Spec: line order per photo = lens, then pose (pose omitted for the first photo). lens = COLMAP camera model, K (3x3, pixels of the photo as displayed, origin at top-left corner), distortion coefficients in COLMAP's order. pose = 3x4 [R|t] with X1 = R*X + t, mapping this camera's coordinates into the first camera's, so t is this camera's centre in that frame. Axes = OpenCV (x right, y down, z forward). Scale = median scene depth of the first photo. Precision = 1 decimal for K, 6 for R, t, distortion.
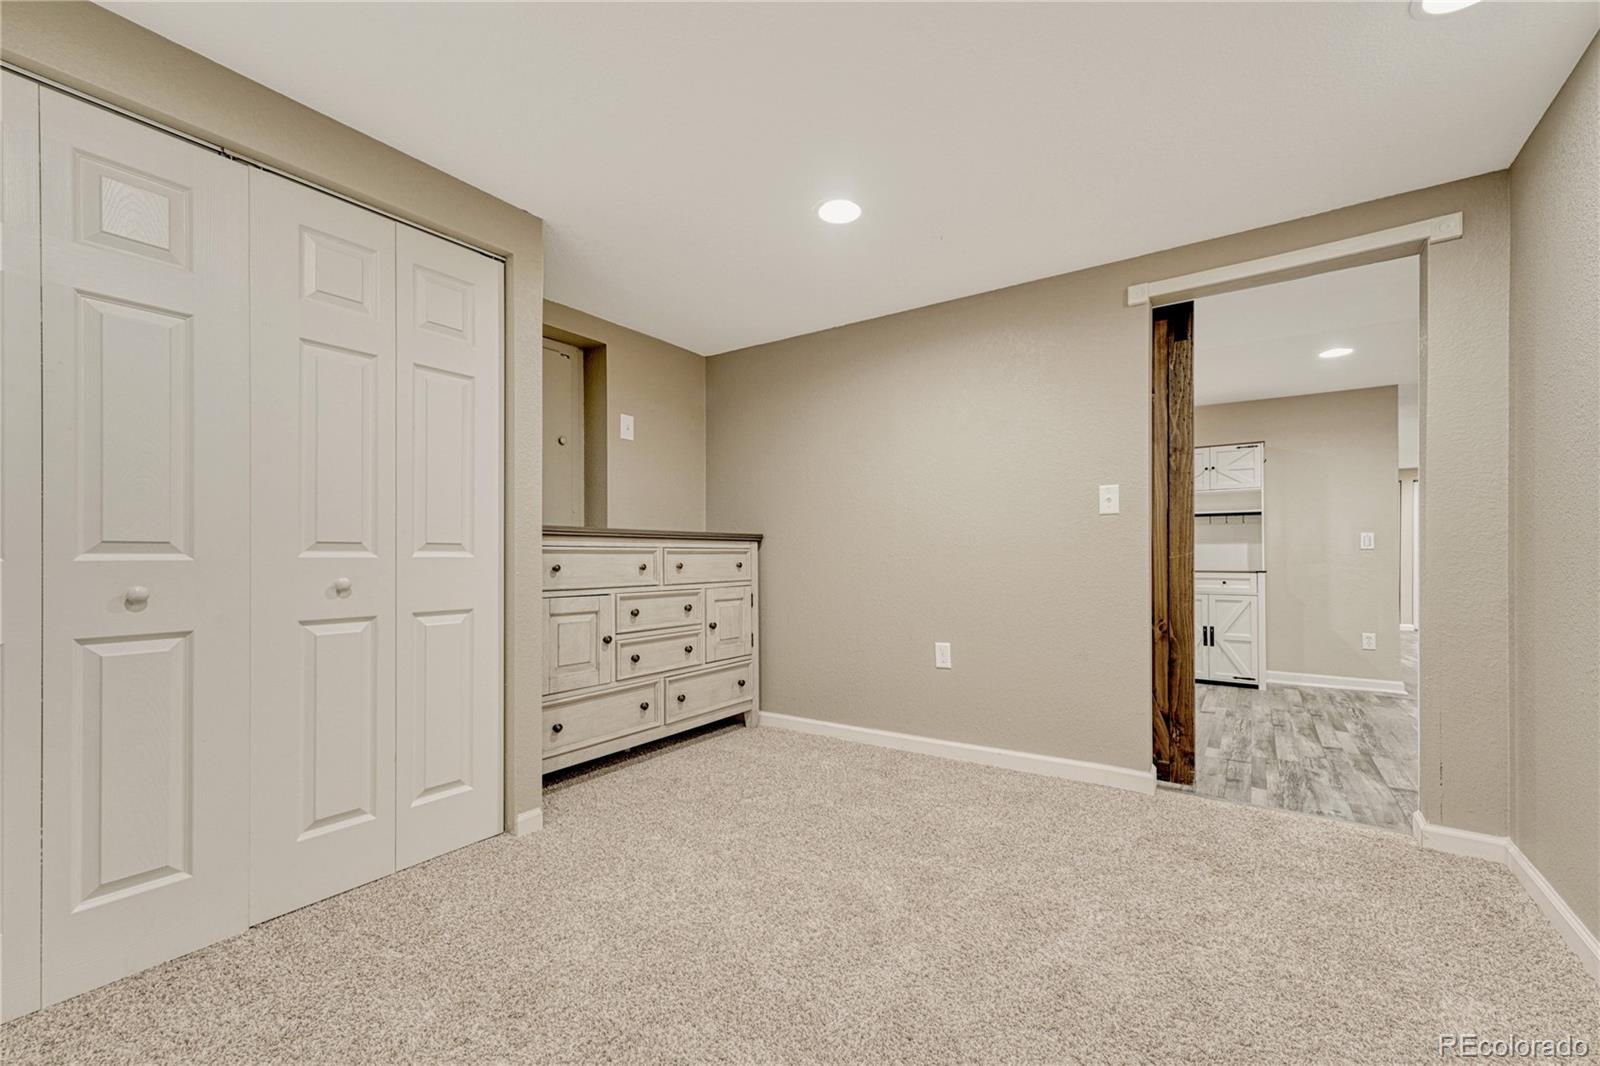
lens RADIAL K [[648.9, 0, 736.3], [0, 648.9, 557.8], [0, 0, 1]] dist [-0.015423, 0.000041]
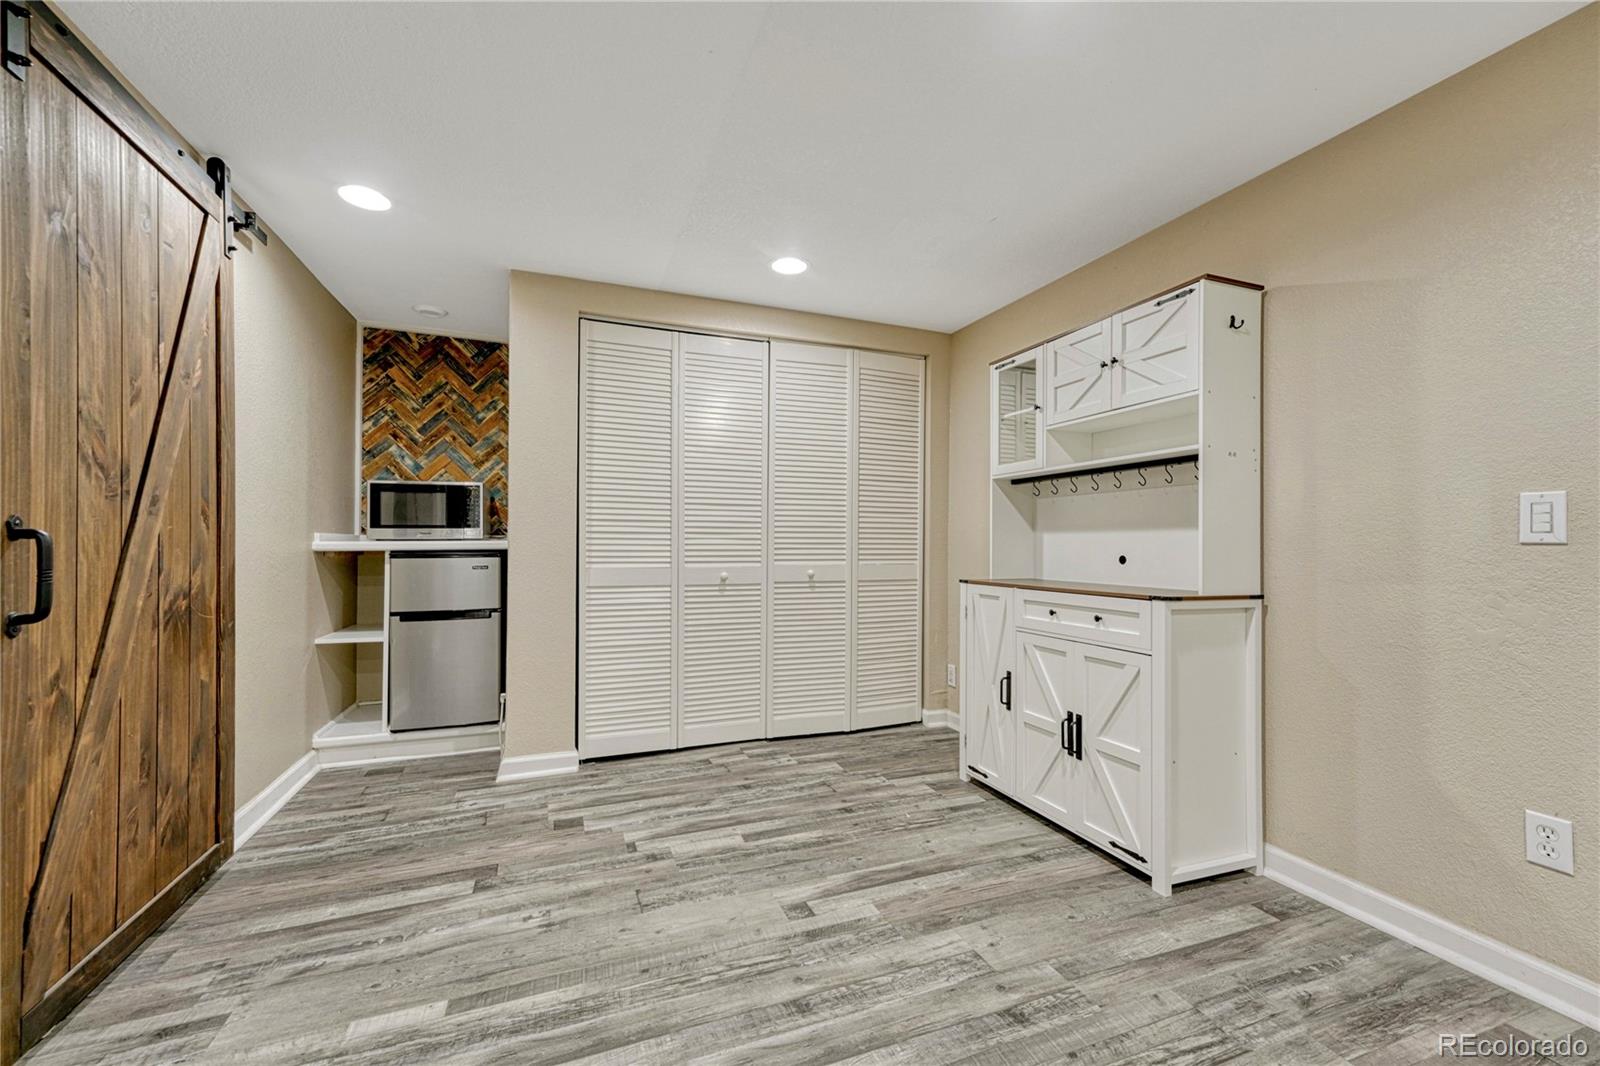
lens RADIAL K [[626.5, 0, 797.1], [0, 626.5, 542.8], [0, 0, 1]] dist [0.001311, 0.000265]
pose [[0.857907, 0.005897, -0.513772, 0.835514], [-0.014044, 0.999830, -0.011976, -0.004517], [0.513614, 0.017490, 0.857843, 0.552010]]
